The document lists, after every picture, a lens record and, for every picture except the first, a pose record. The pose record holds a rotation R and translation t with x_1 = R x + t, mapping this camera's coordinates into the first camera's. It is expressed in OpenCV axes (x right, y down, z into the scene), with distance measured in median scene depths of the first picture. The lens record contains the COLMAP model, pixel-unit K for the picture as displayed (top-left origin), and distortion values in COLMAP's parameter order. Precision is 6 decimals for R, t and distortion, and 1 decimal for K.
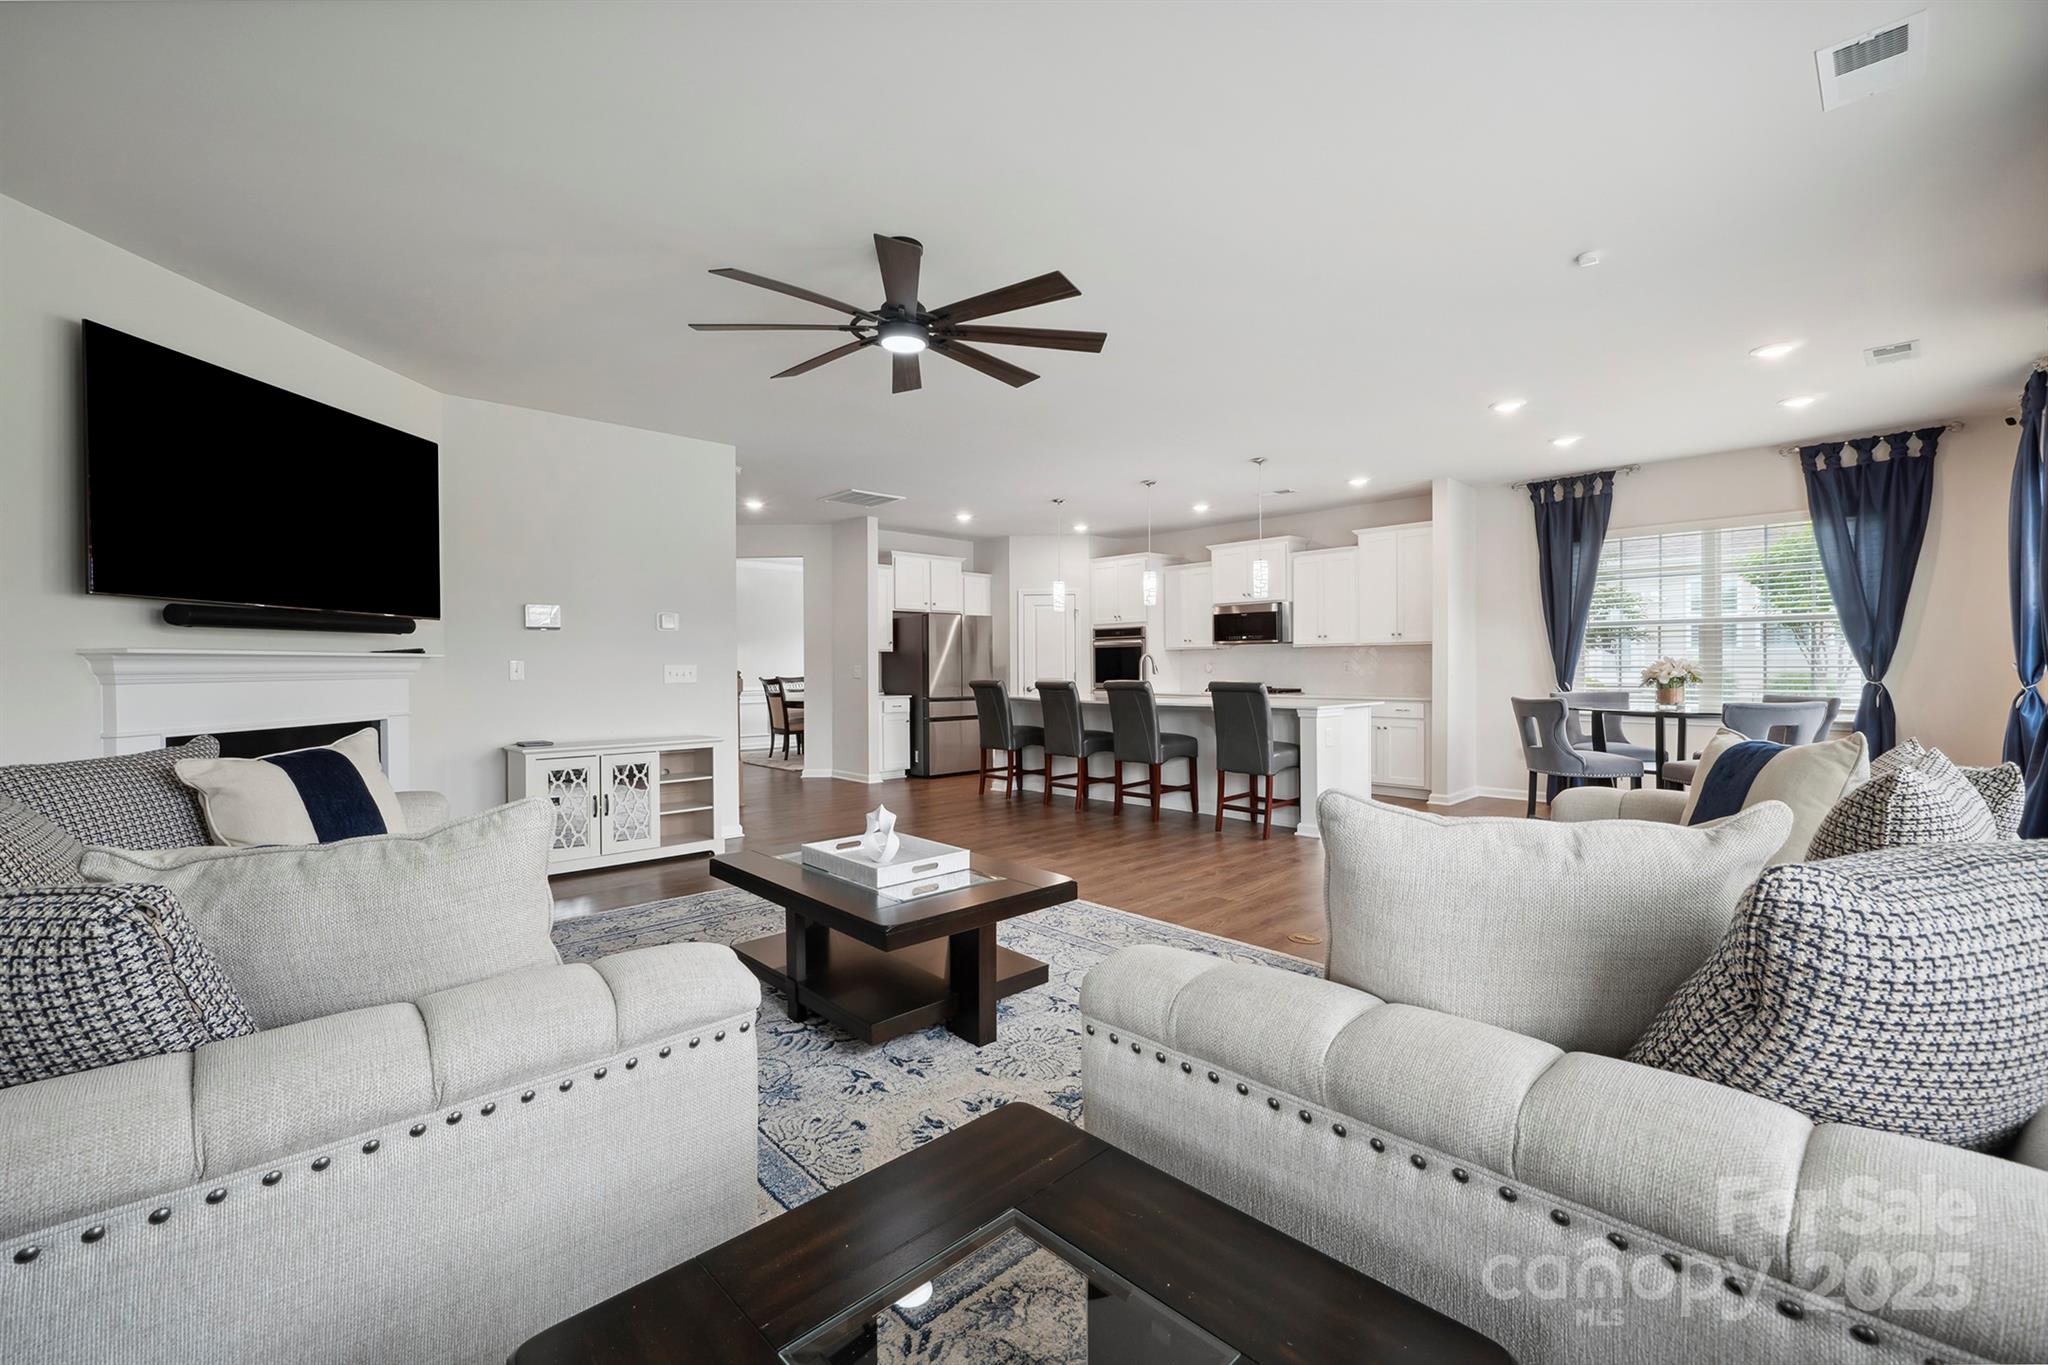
lens RADIAL K [[862.6, 0, 1022.0], [0, 862.6, 671.3], [0, 0, 1]] dist [-0.007070, -0.000252]
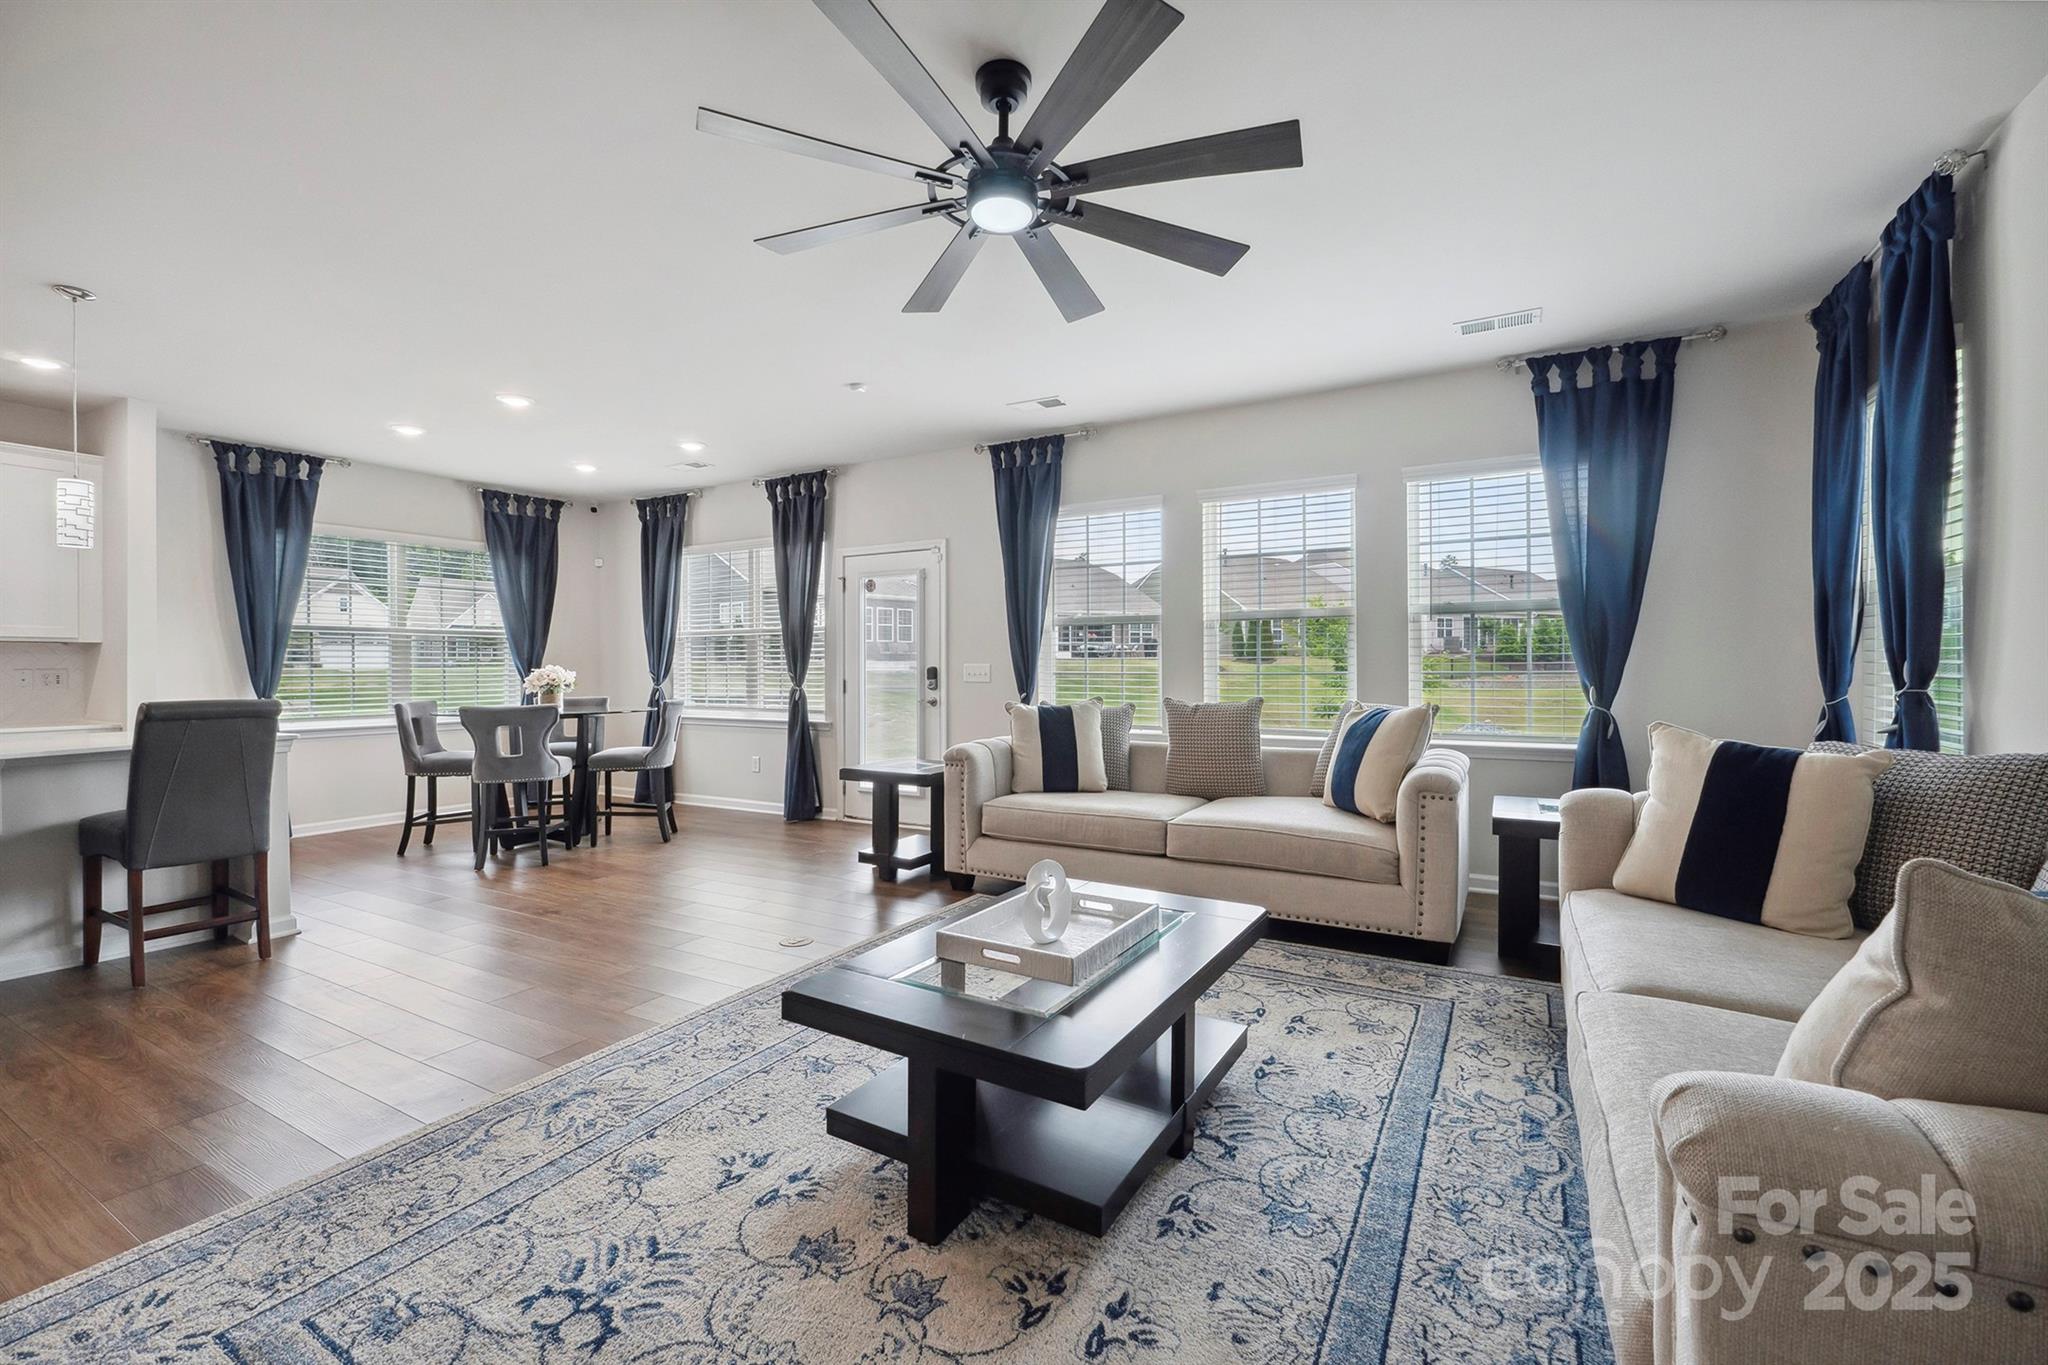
lens RADIAL K [[862.6, 0, 1022.0], [0, 862.6, 671.3], [0, 0, 1]] dist [-0.007070, -0.000252]
pose [[-0.289272, 0.005251, 0.957232, -0.385497], [0.012541, 0.999920, -0.001696, 0.000540], [-0.957165, 0.011514, -0.289315, 0.563740]]
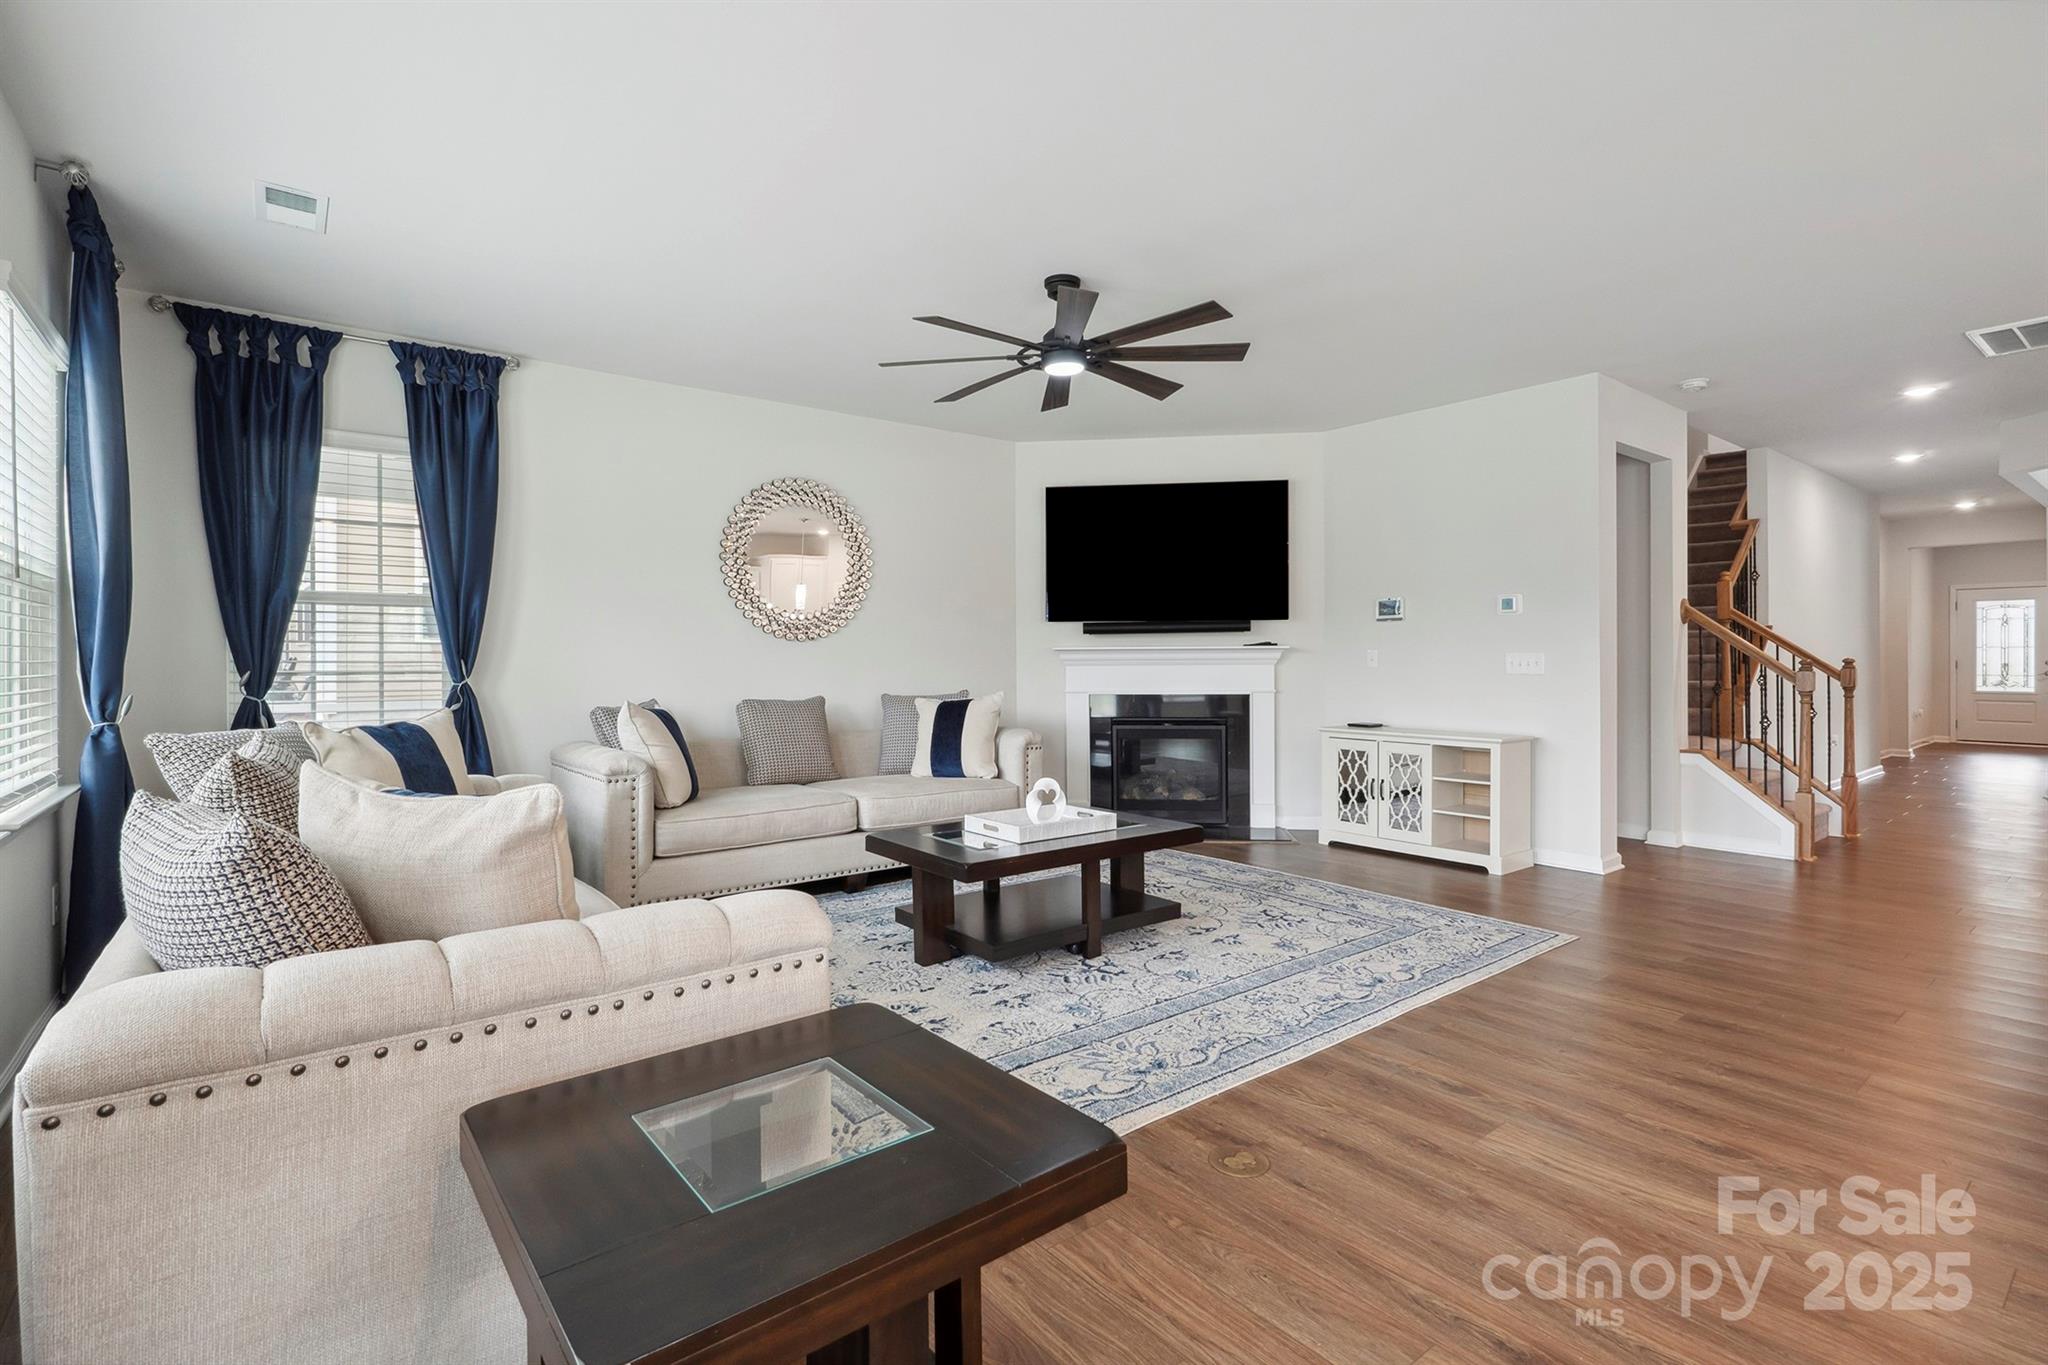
lens RADIAL K [[949.0, 0, 1024.5], [0, 949.0, 660.9], [0, 0, 1]] dist [-0.004988, -0.000271]
pose [[-0.087321, 0.006393, -0.996160, 0.506696], [-0.000916, 0.999978, 0.006497, -0.004303], [0.996180, 0.001479, -0.087314, 0.499311]]
